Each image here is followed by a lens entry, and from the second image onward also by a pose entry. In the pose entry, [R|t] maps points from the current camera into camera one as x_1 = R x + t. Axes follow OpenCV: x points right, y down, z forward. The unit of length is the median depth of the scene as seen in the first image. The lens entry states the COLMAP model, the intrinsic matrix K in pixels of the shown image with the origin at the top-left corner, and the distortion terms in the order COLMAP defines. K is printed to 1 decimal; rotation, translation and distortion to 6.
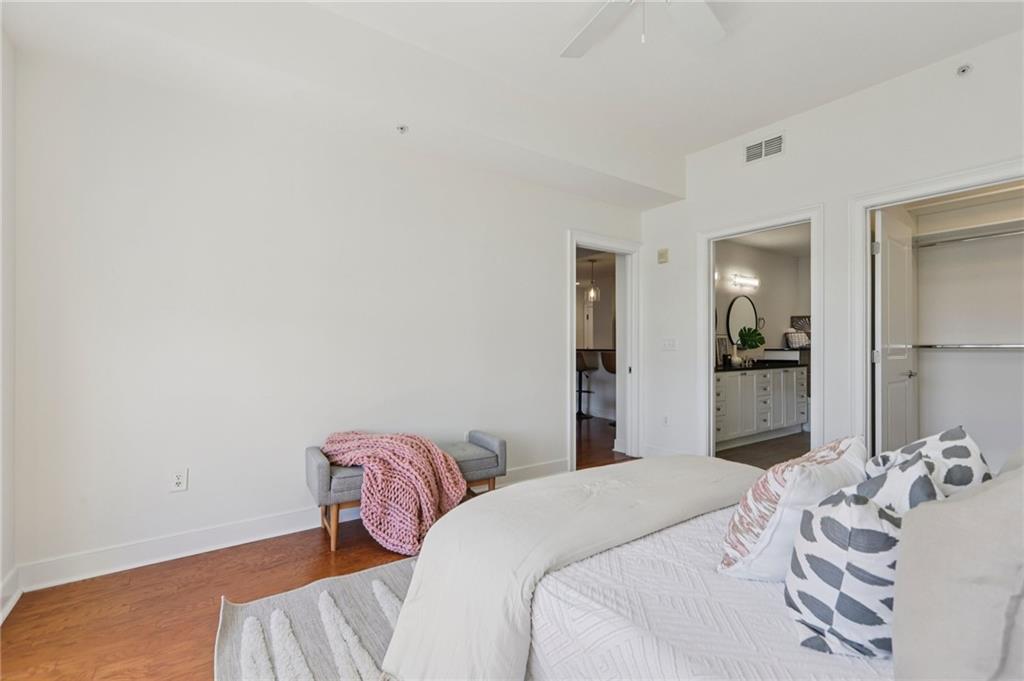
lens RADIAL K [[458.3, 0, 513.7], [0, 458.3, 346.3], [0, 0, 1]] dist [-0.000563, 0.000786]
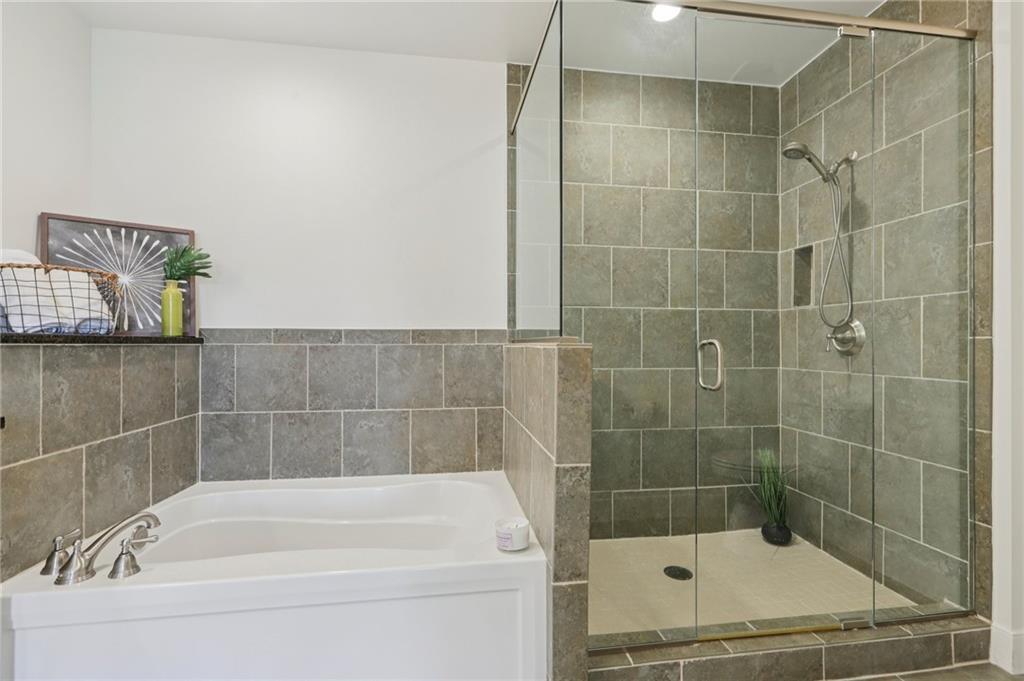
lens RADIAL K [[458.3, 0, 510.4], [0, 458.3, 343.6], [0, 0, 1]] dist [-0.000563, 0.000786]
pose [[0.471848, 0.003945, 0.881671, 0.586314], [-0.004936, 0.999986, -0.001833, 0.009569], [-0.881666, -0.003487, 0.471861, 0.749234]]
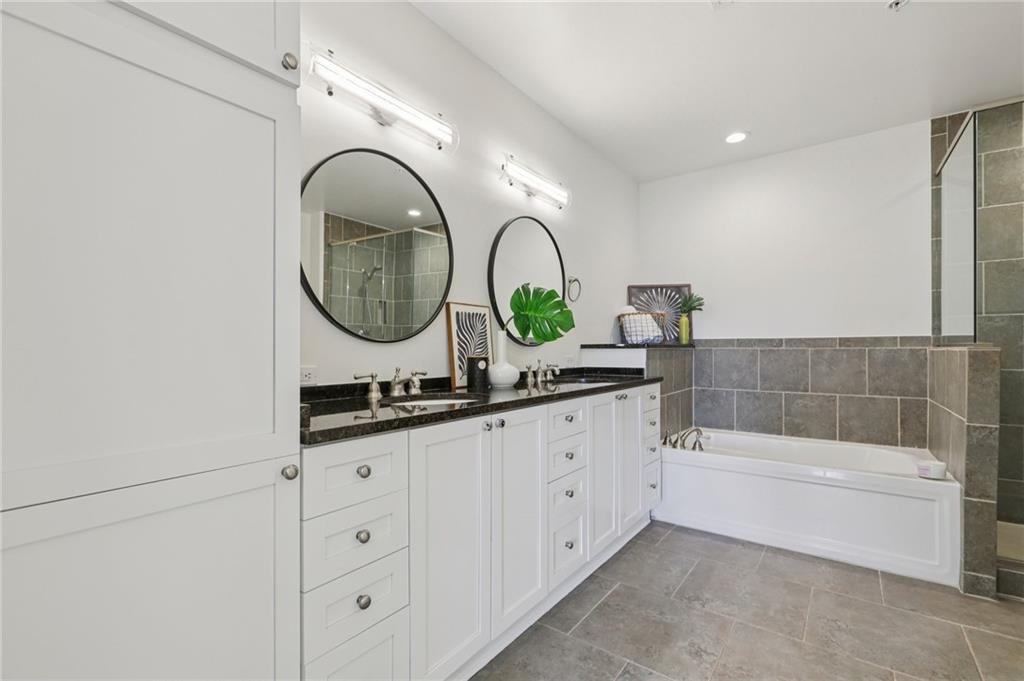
lens RADIAL K [[458.3, 0, 511.9], [0, 458.3, 348.9], [0, 0, 1]] dist [-0.000563, 0.000786]
pose [[0.951743, 0.000328, 0.306897, 0.357257], [-0.001614, 0.999991, 0.003937, 0.009298], [-0.306893, -0.004242, 0.951735, 0.610028]]
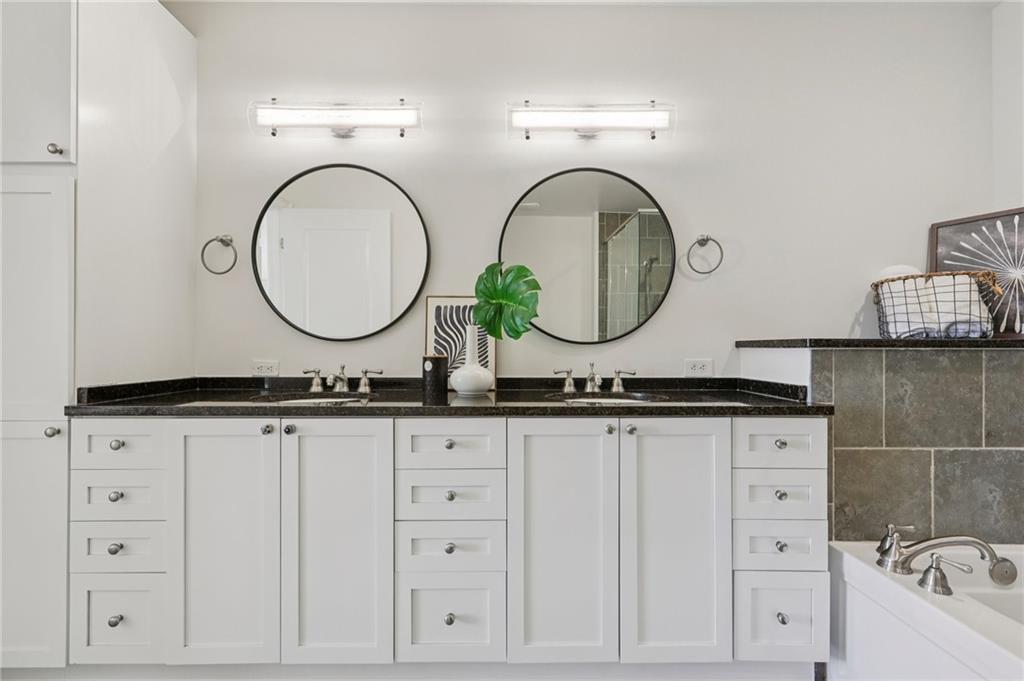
lens RADIAL K [[458.3, 0, 517.4], [0, 458.3, 342.8], [0, 0, 1]] dist [-0.000563, 0.000786]
pose [[0.813224, -0.000733, -0.581950, 0.657690], [-0.000846, 0.999997, -0.002441, 0.008379], [0.581950, 0.002477, 0.813221, 0.733818]]
